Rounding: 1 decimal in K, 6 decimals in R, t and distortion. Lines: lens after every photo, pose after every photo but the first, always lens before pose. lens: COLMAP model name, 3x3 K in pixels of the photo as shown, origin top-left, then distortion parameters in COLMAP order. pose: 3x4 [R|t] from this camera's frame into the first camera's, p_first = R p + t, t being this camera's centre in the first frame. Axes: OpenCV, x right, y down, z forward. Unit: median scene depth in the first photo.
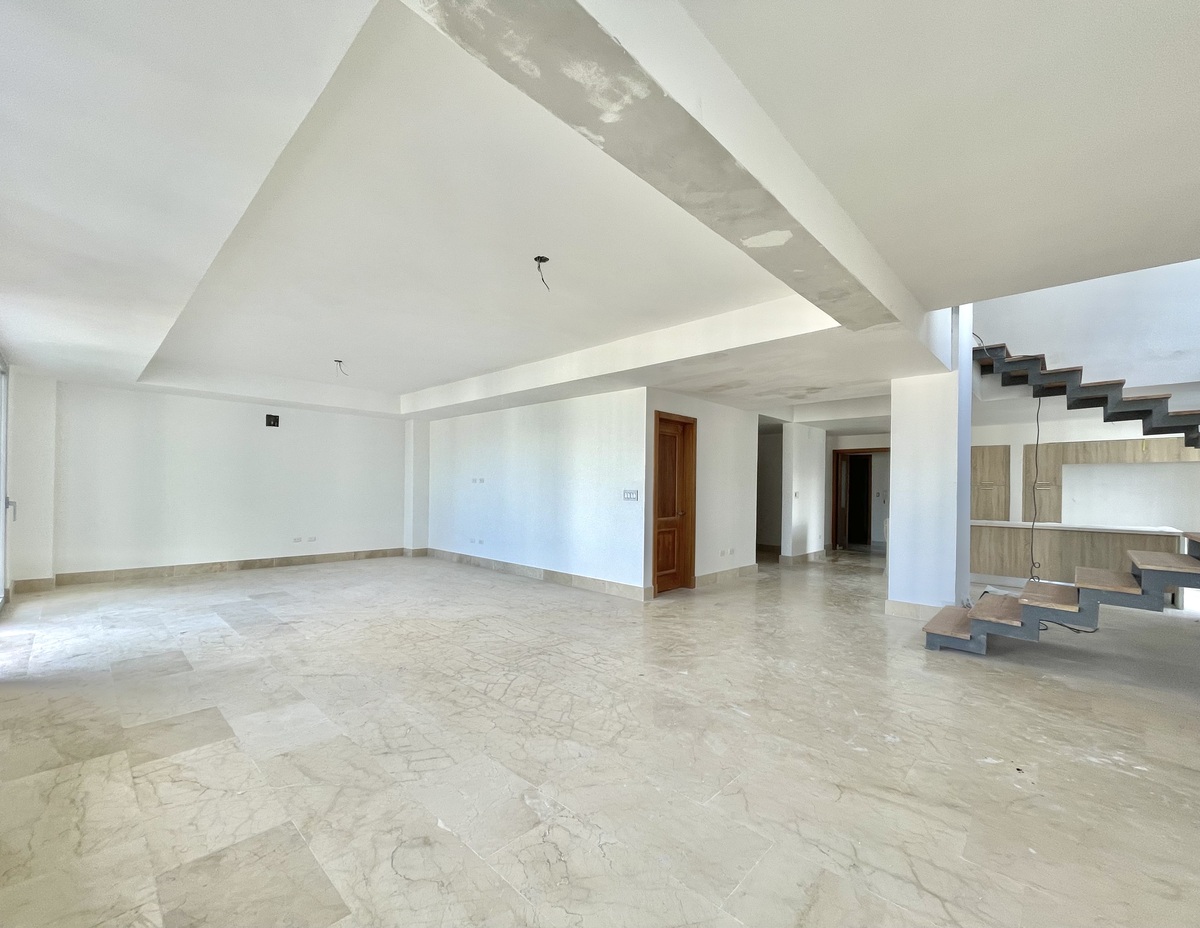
lens RADIAL K [[501.8, 0, 590.4], [0, 501.8, 485.8], [0, 0, 1]] dist [-0.000743, 0.000055]
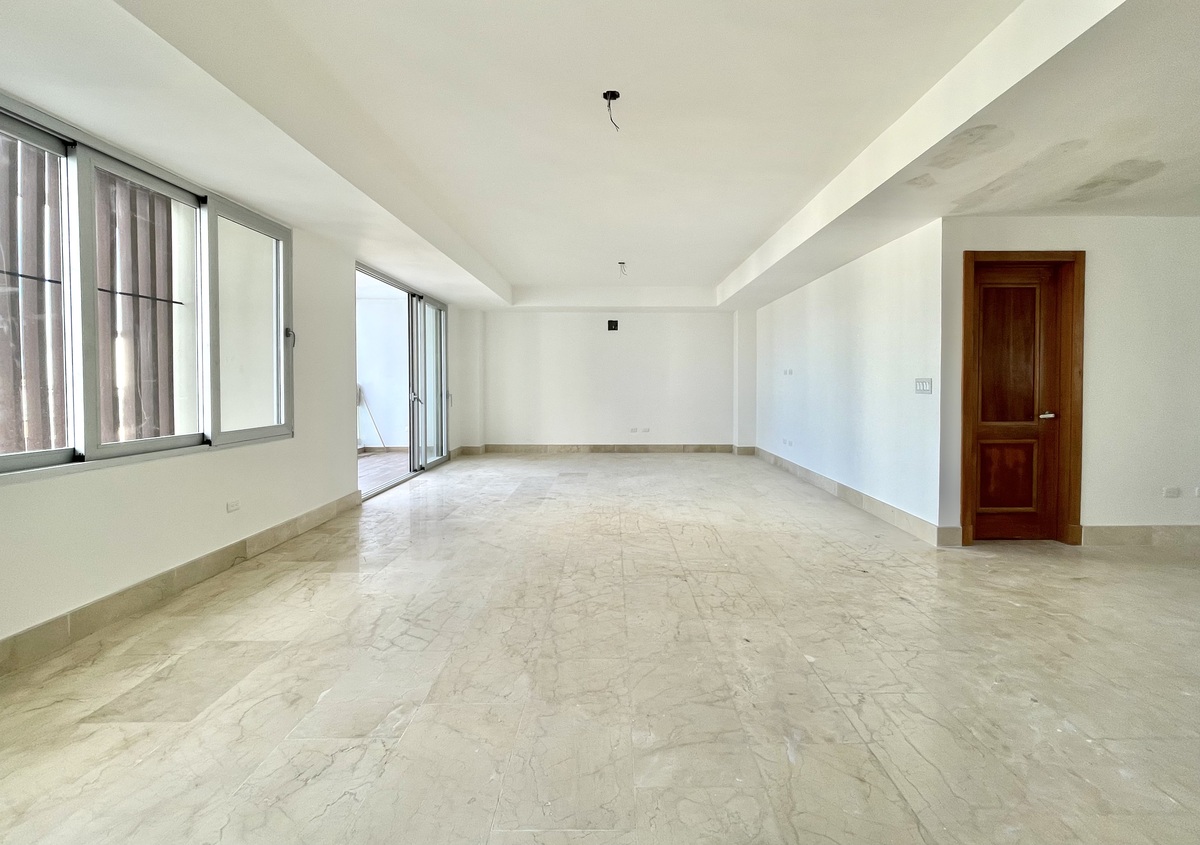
lens RADIAL K [[520.2, 0, 619.9], [0, 520.2, 398.9], [0, 0, 1]] dist [-0.002170, -0.000346]
pose [[0.702320, 0.006984, -0.711828, 0.267728], [0.013681, 0.999635, 0.023306, 0.013164], [0.711730, -0.026107, 0.701967, 0.206048]]
